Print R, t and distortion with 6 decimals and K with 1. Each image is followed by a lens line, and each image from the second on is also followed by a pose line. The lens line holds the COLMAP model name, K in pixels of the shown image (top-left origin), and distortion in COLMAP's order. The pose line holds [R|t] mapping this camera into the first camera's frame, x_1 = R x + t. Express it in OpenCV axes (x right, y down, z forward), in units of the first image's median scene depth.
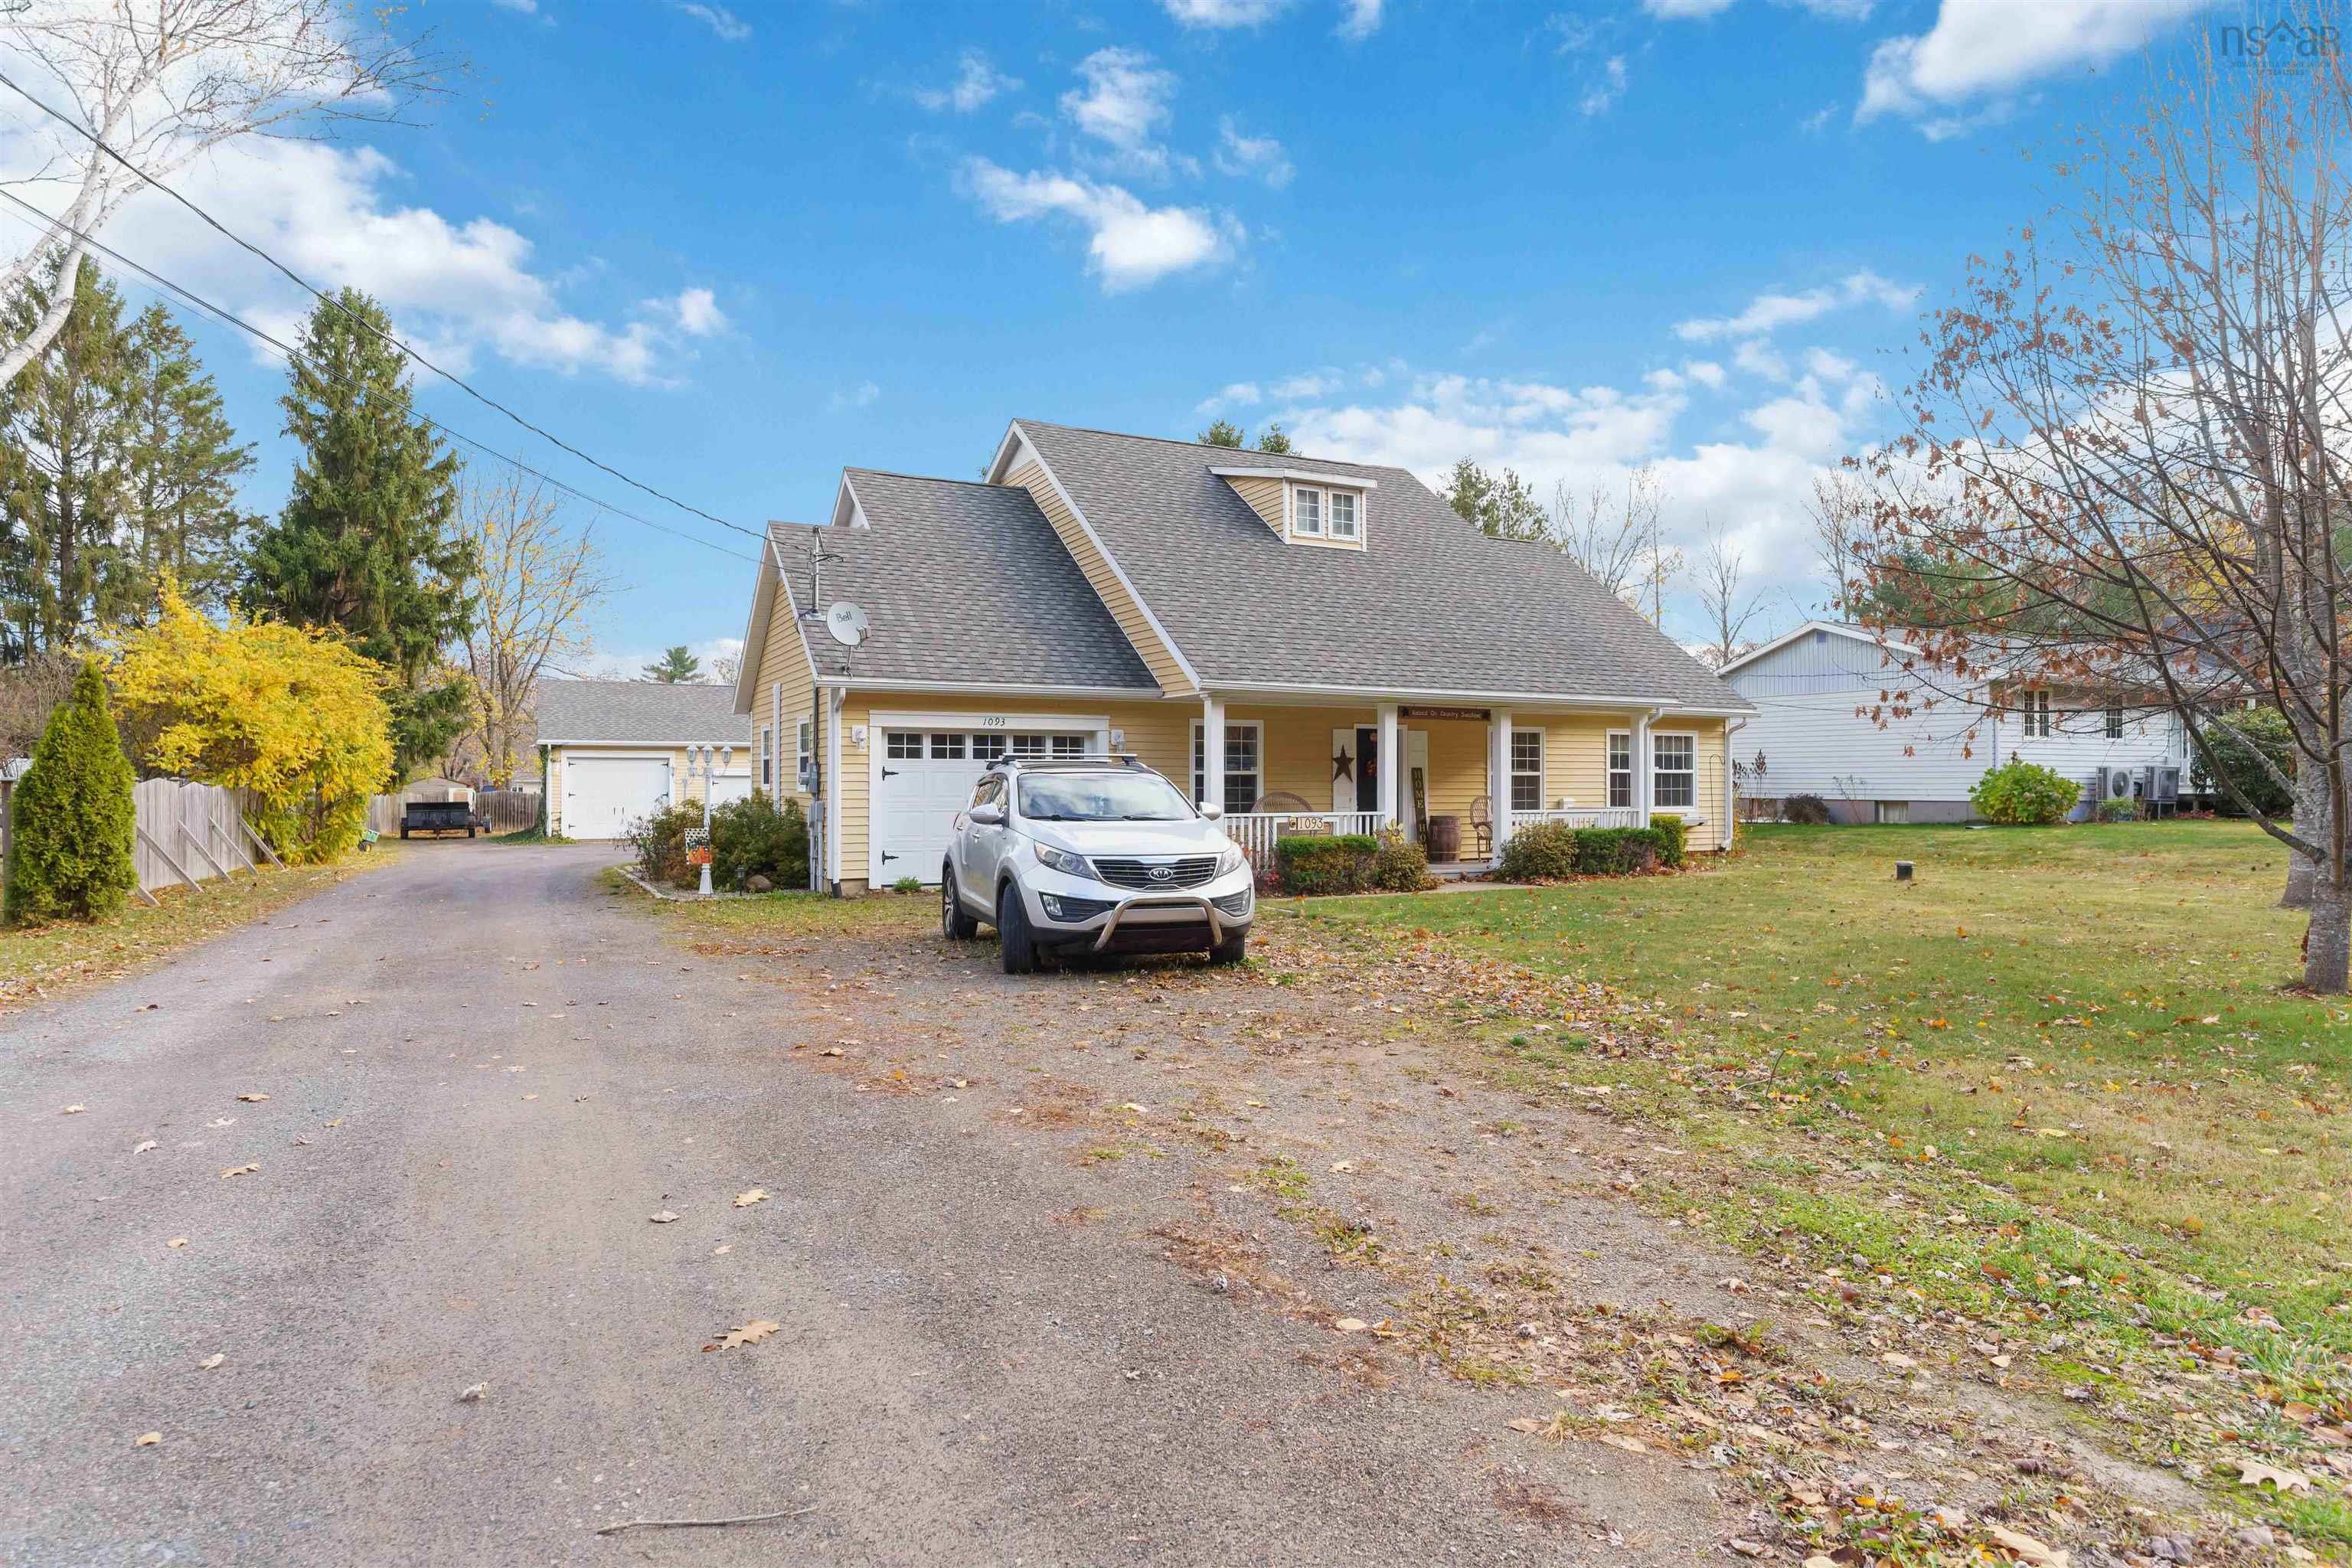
lens RADIAL K [[1363.8, 0, 1176.0], [0, 1363.8, 784.0], [0, 0, 1]] dist [0.027626, 0.000451]
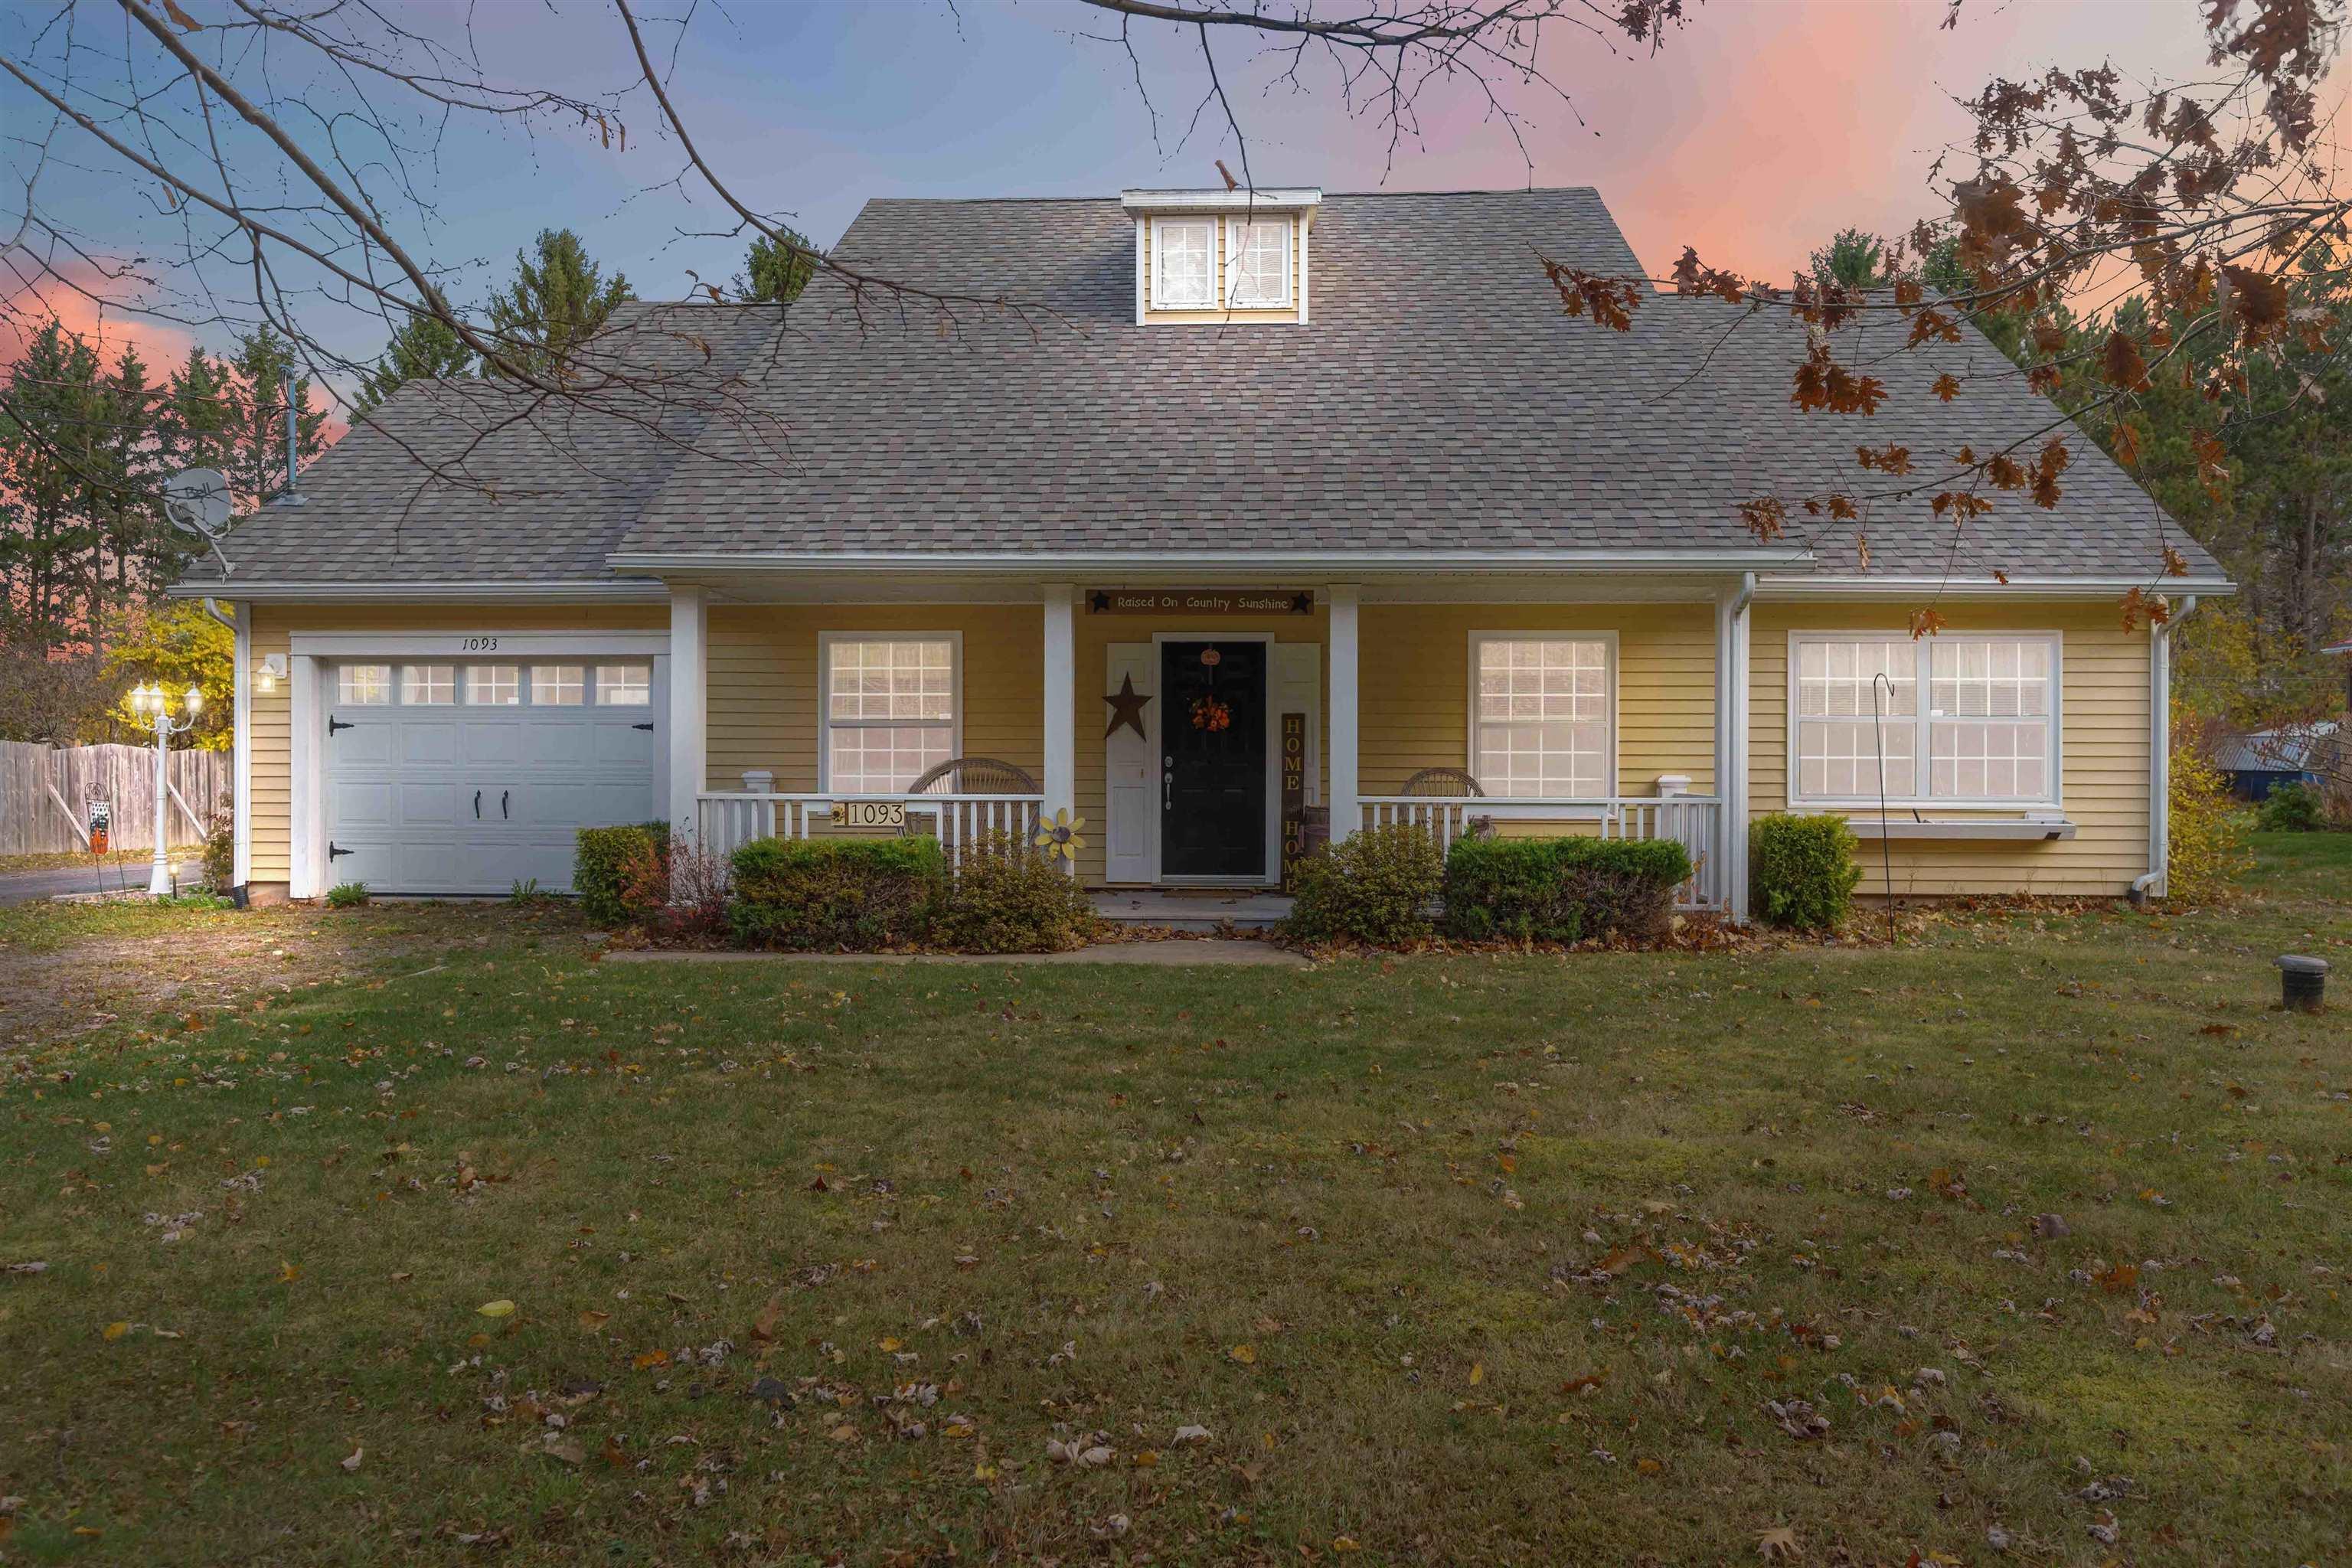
lens RADIAL K [[1506.7, 0, 1176.0], [0, 1506.7, 784.0], [0, 0, 1]] dist [-0.002111, -0.001986]
pose [[0.838633, 0.010475, -0.544596, 0.490268], [-0.001279, 0.999850, 0.017262, 0.005609], [0.544695, -0.013779, 0.838521, 0.531685]]
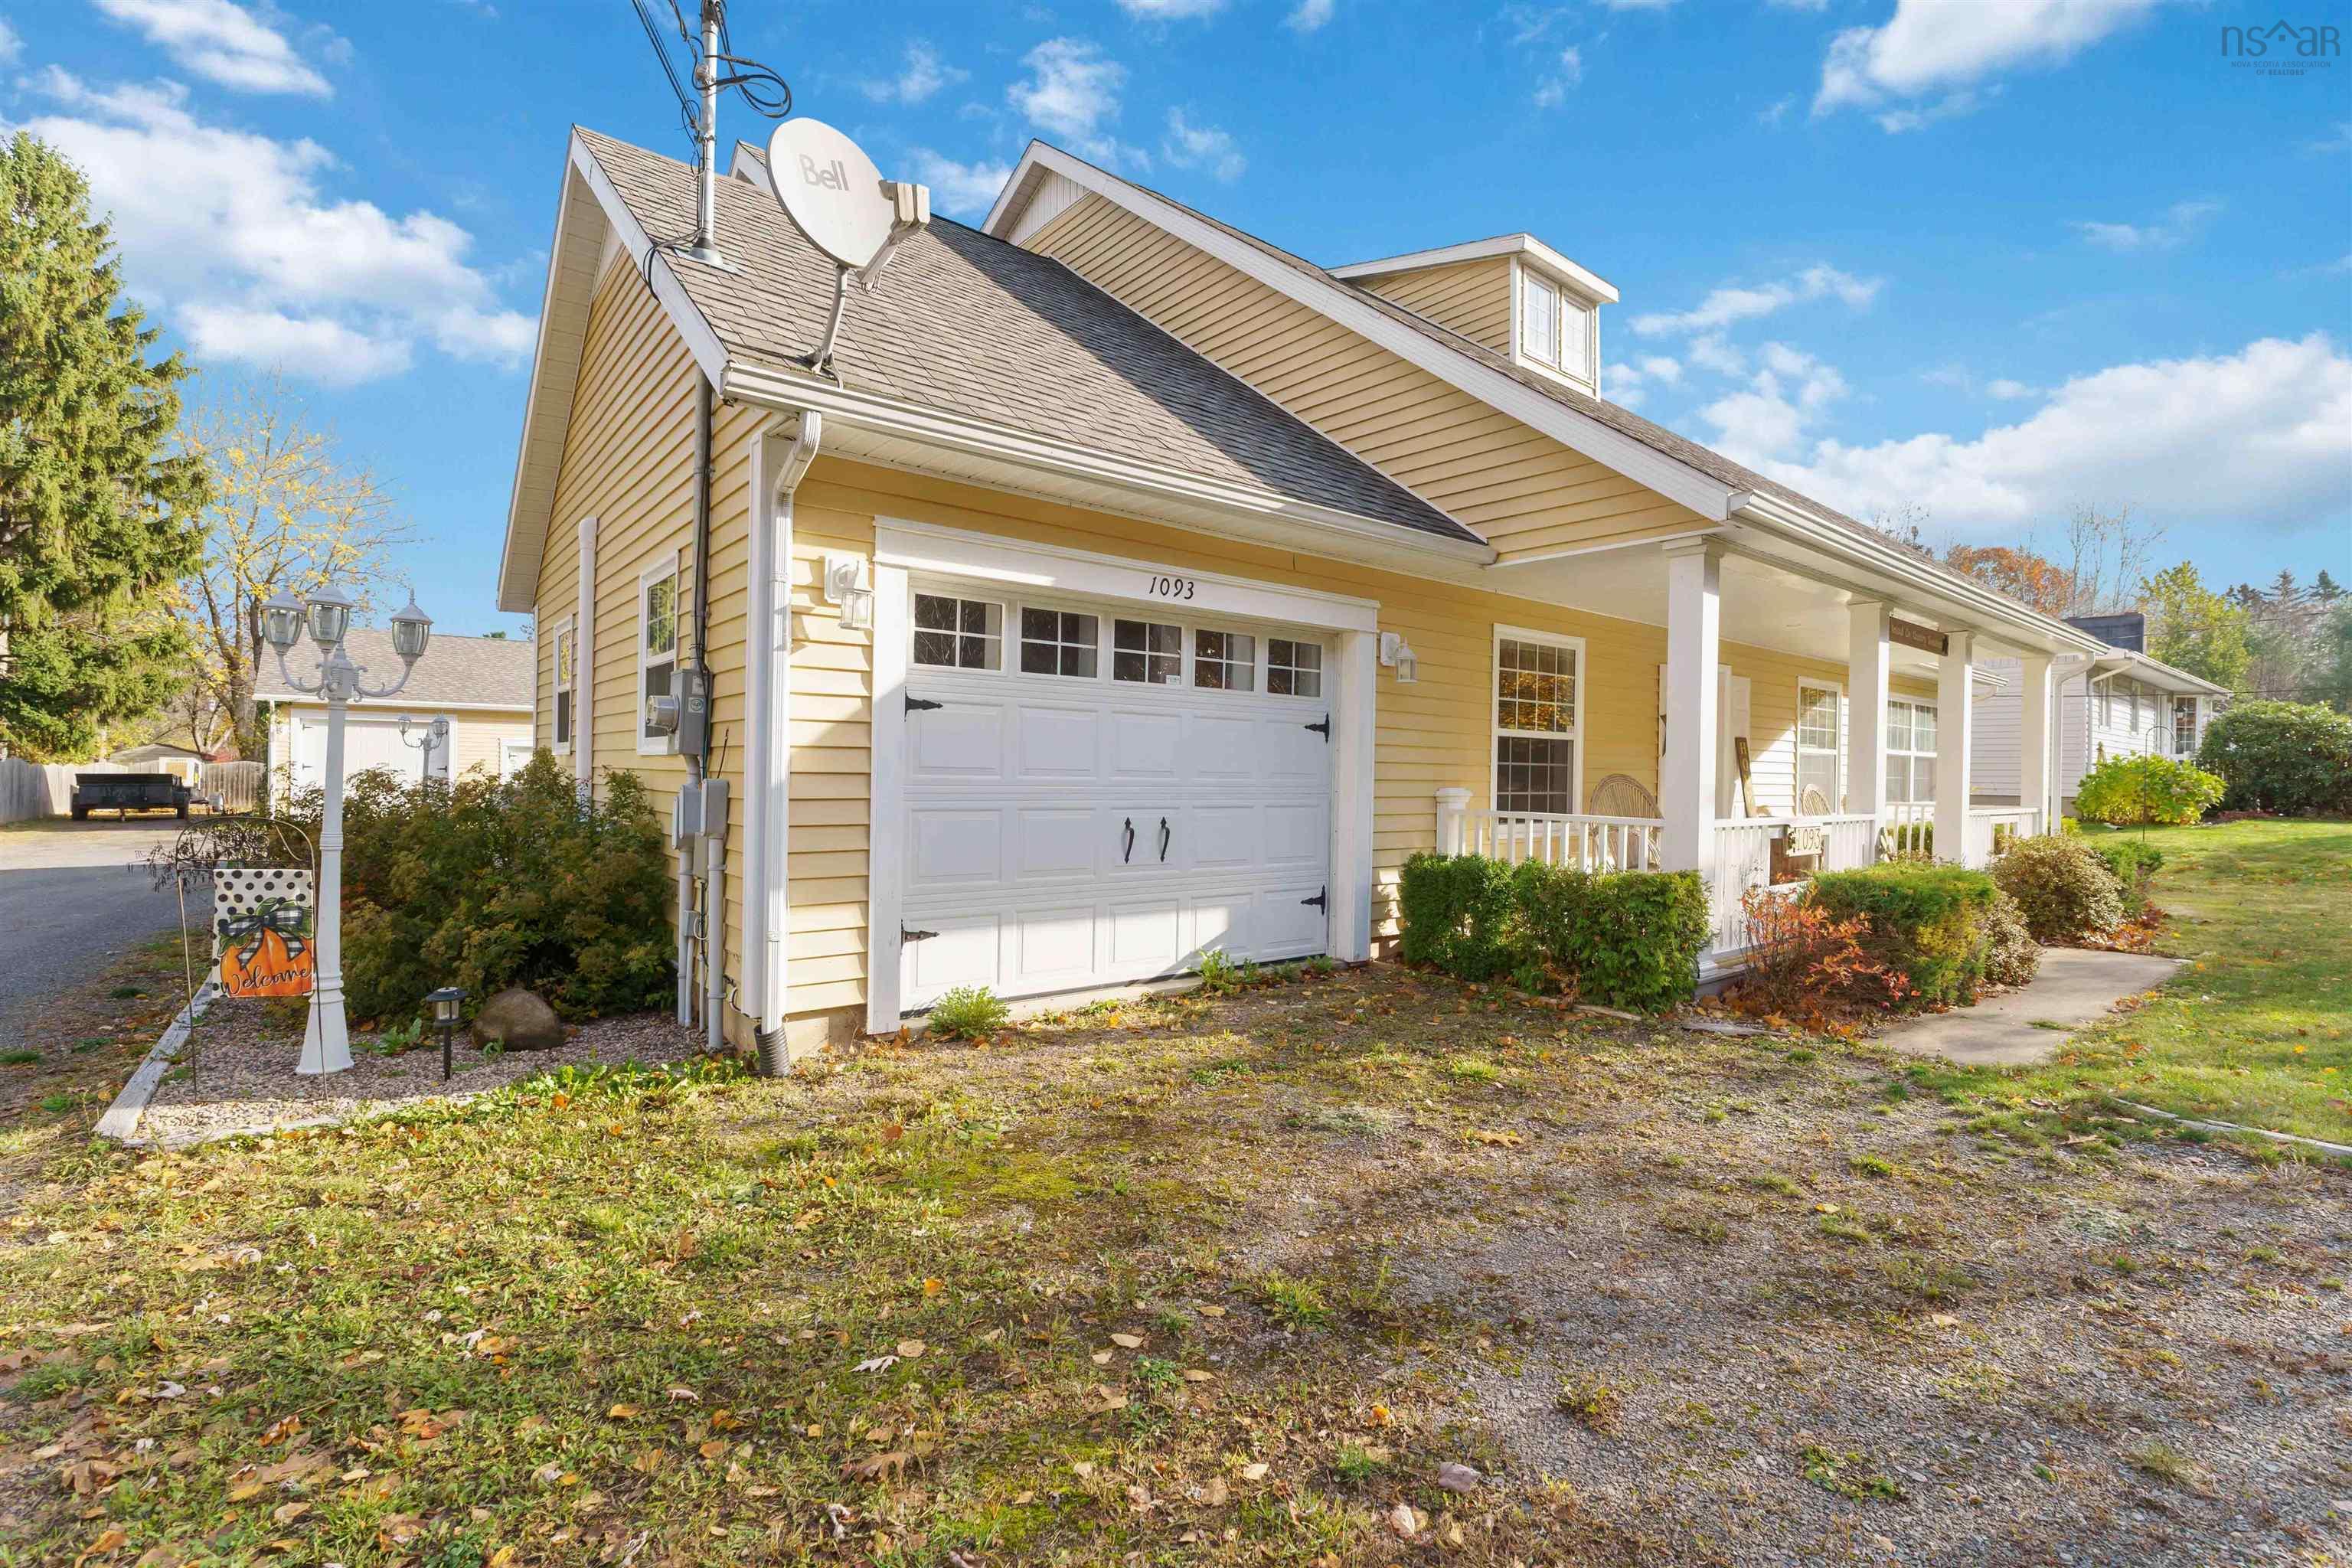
lens RADIAL K [[1055.8, 0, 1176.0], [0, 1055.8, 784.0], [0, 0, 1]] dist [-0.000342, -0.000283]
pose [[0.976450, 0.012810, 0.215365, -0.192134], [-0.015380, 0.999829, 0.010262, 0.008692], [-0.215196, -0.013332, 0.976480, 0.673717]]
